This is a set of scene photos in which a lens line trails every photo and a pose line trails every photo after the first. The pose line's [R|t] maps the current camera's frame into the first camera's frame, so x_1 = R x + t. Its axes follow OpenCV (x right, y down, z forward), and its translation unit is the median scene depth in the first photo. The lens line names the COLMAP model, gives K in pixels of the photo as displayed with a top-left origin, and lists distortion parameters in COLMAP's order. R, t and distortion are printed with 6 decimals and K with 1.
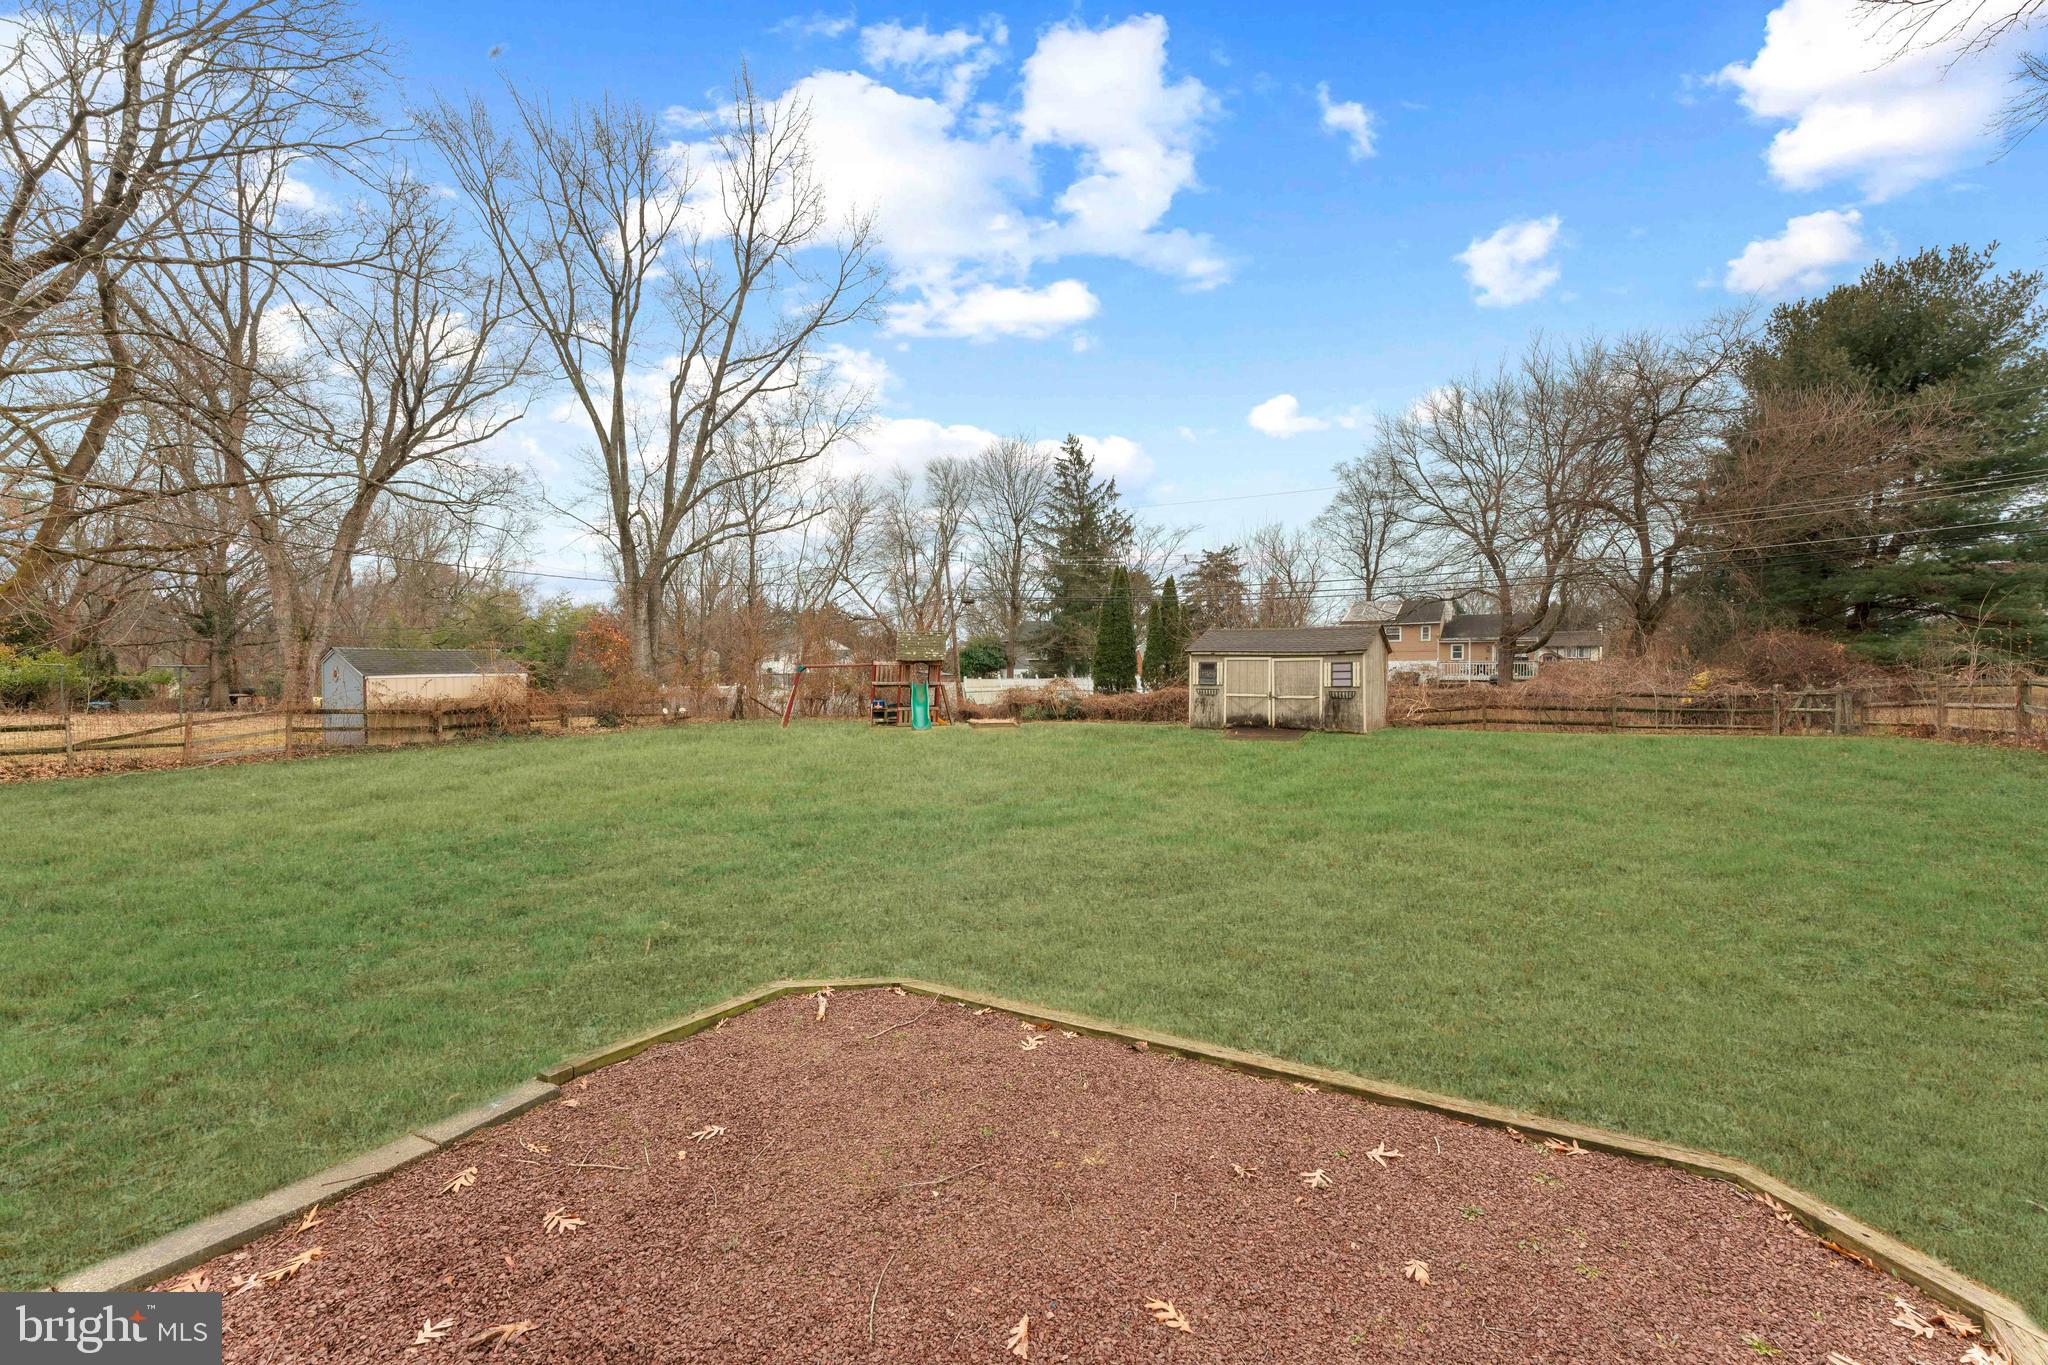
lens RADIAL K [[822.6, 0, 1015.6], [0, 822.6, 695.3], [0, 0, 1]] dist [0.000528, 0.000232]
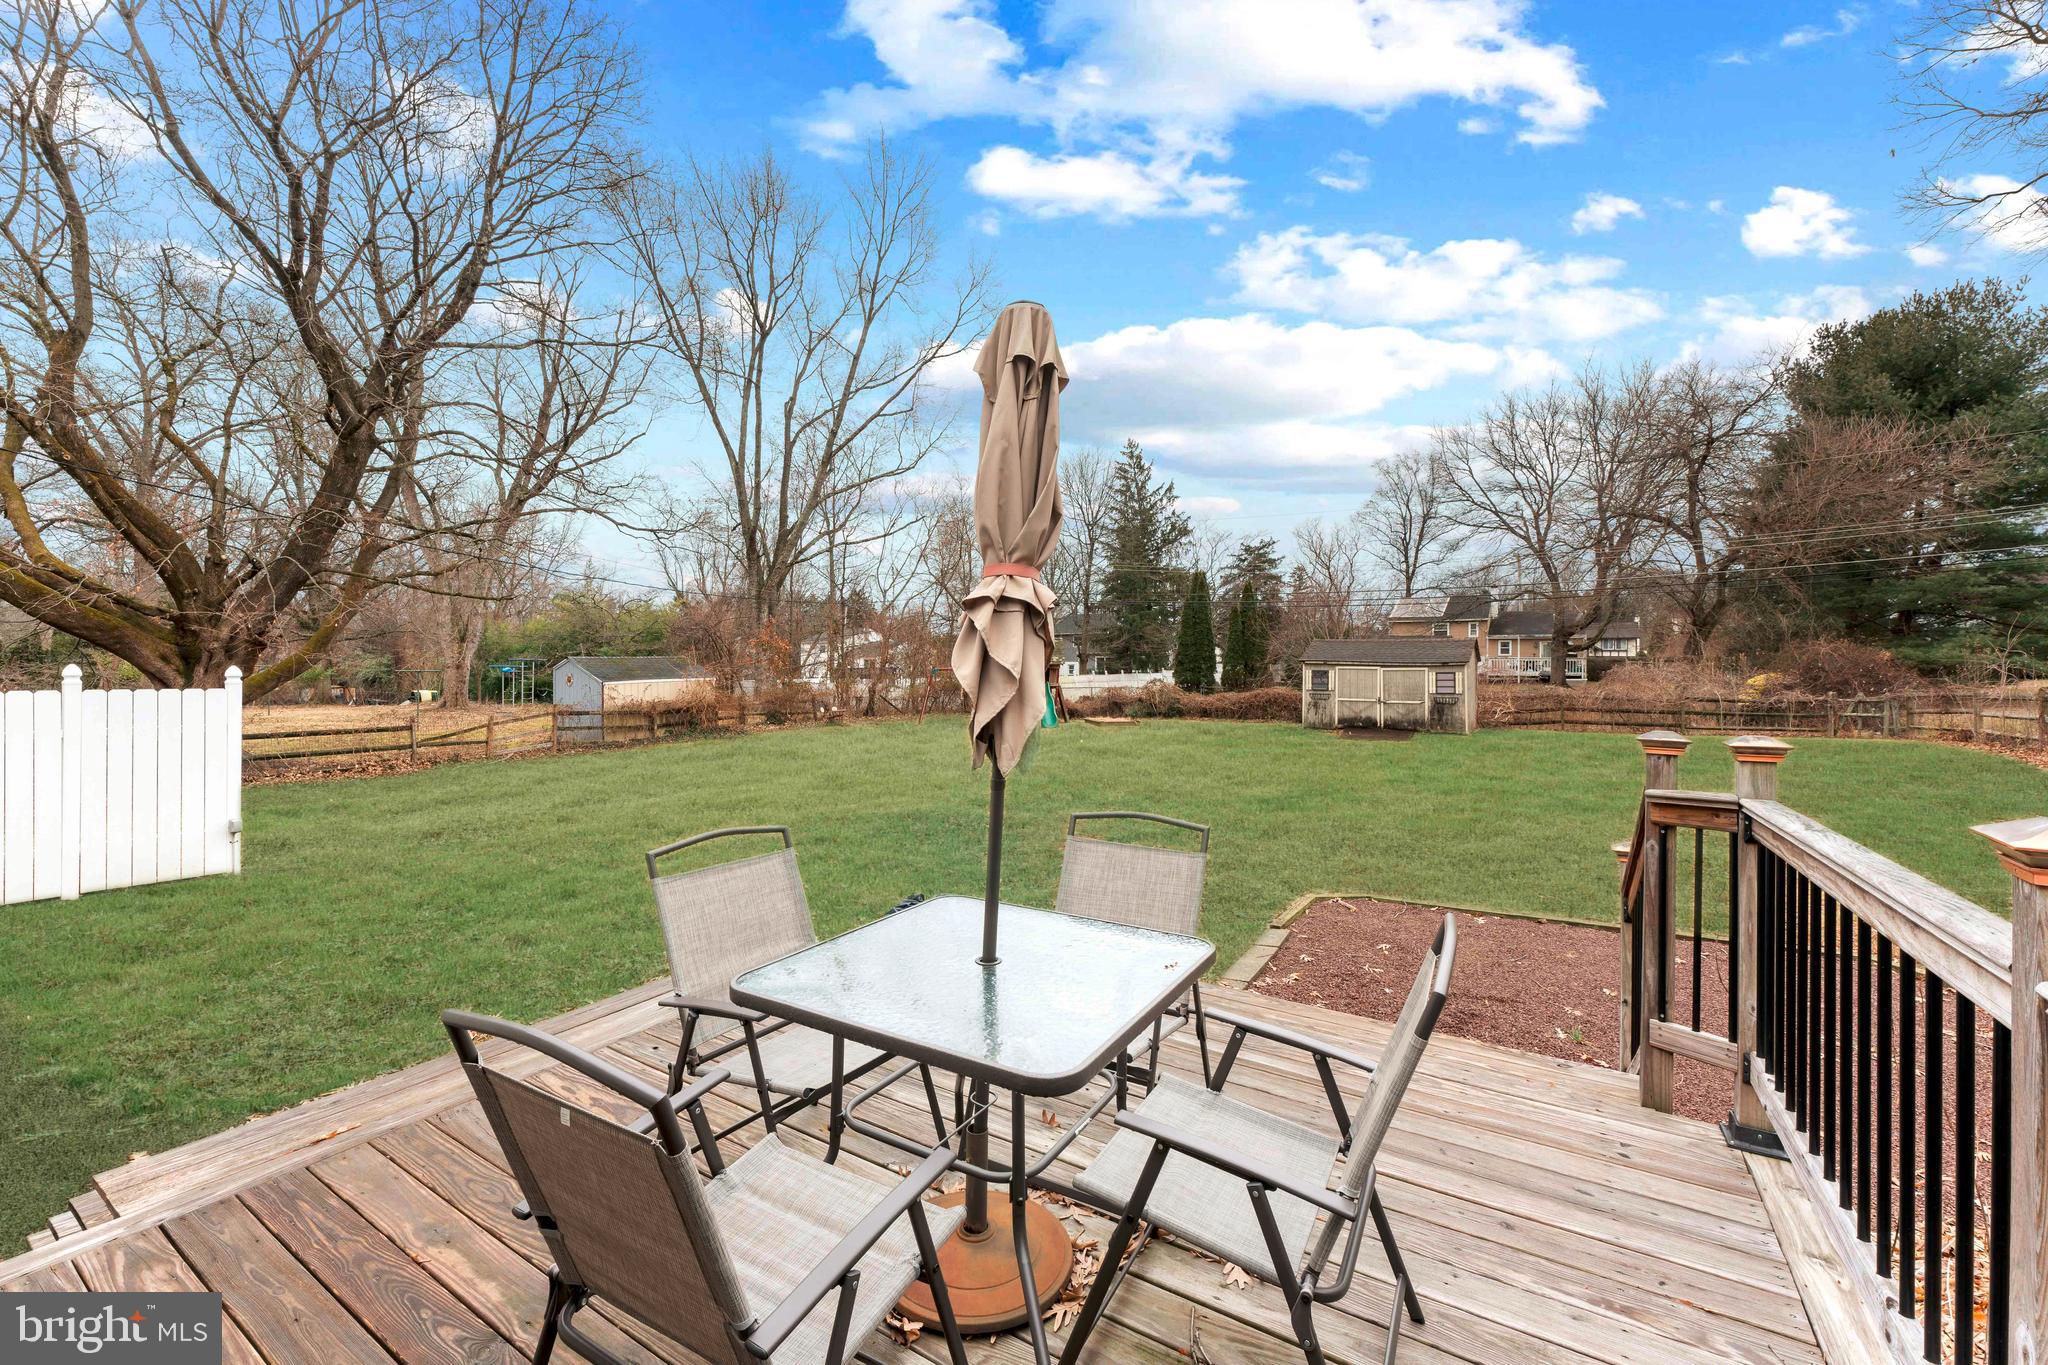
lens RADIAL K [[822.6, 0, 1025.4], [0, 822.6, 673.0], [0, 0, 1]] dist [0.000528, 0.000232]
pose [[0.999826, 0.001845, -0.018580, -0.101026], [-0.002092, 0.999910, -0.013251, -0.013426], [0.018554, 0.013288, 0.999740, -0.095615]]
